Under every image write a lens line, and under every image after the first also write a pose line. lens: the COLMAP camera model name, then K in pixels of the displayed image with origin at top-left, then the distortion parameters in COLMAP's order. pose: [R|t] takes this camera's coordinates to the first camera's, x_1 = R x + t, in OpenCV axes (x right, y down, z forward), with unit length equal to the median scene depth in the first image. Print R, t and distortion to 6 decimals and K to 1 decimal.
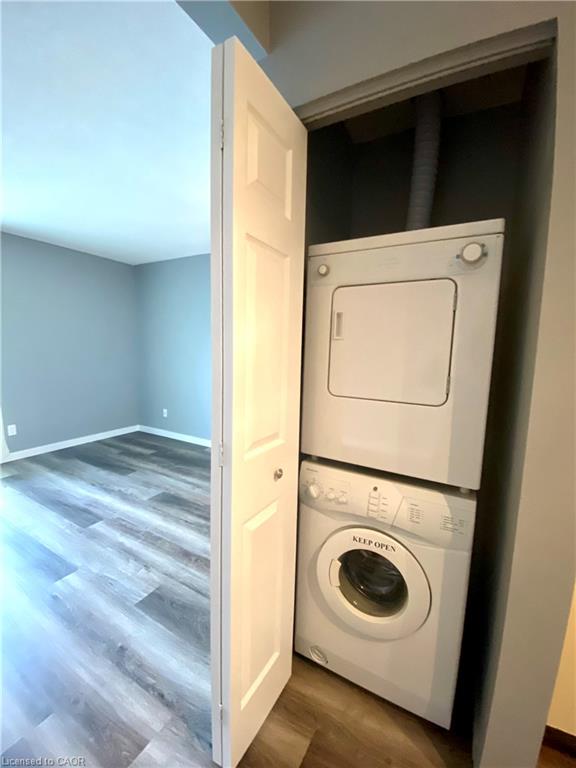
lens RADIAL K [[311.3, 0, 288.0], [0, 311.3, 384.0], [0, 0, 1]] dist [0.044270, -0.044970]
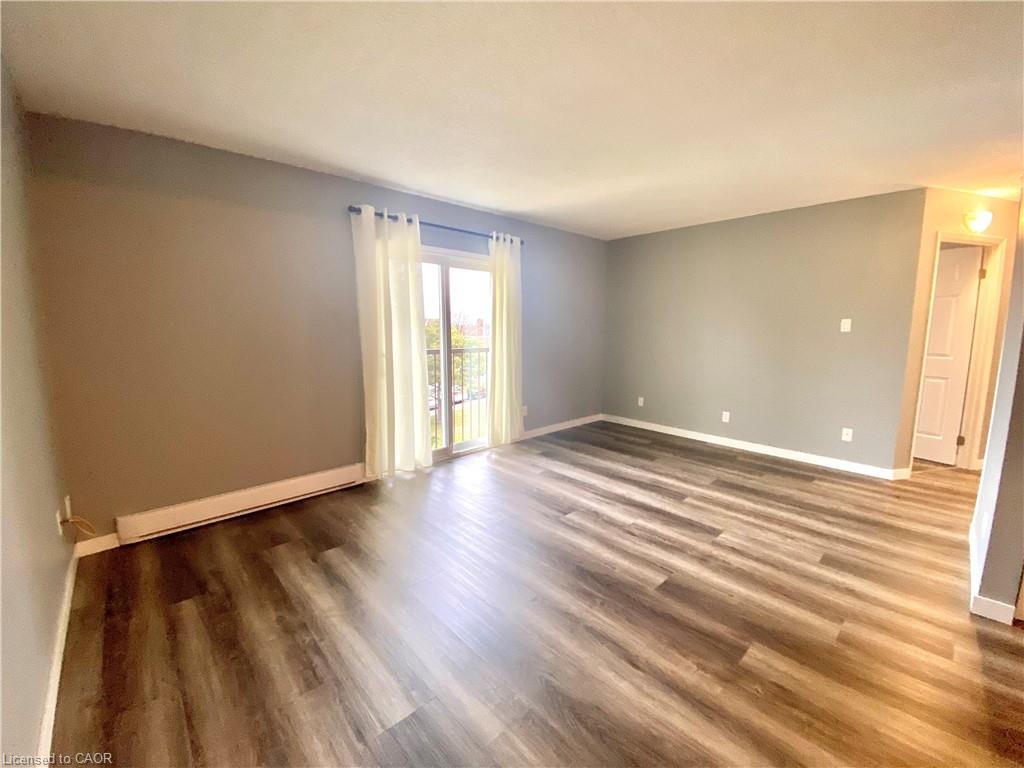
lens RADIAL K [[416.4, 0, 509.9], [0, 416.4, 379.6], [0, 0, 1]] dist [0.035738, -0.029425]
pose [[0.952258, 0.021859, -0.304512, -0.668865], [-0.018128, 0.999722, 0.015073, 0.030104], [0.304757, -0.008834, 0.952389, -0.461455]]
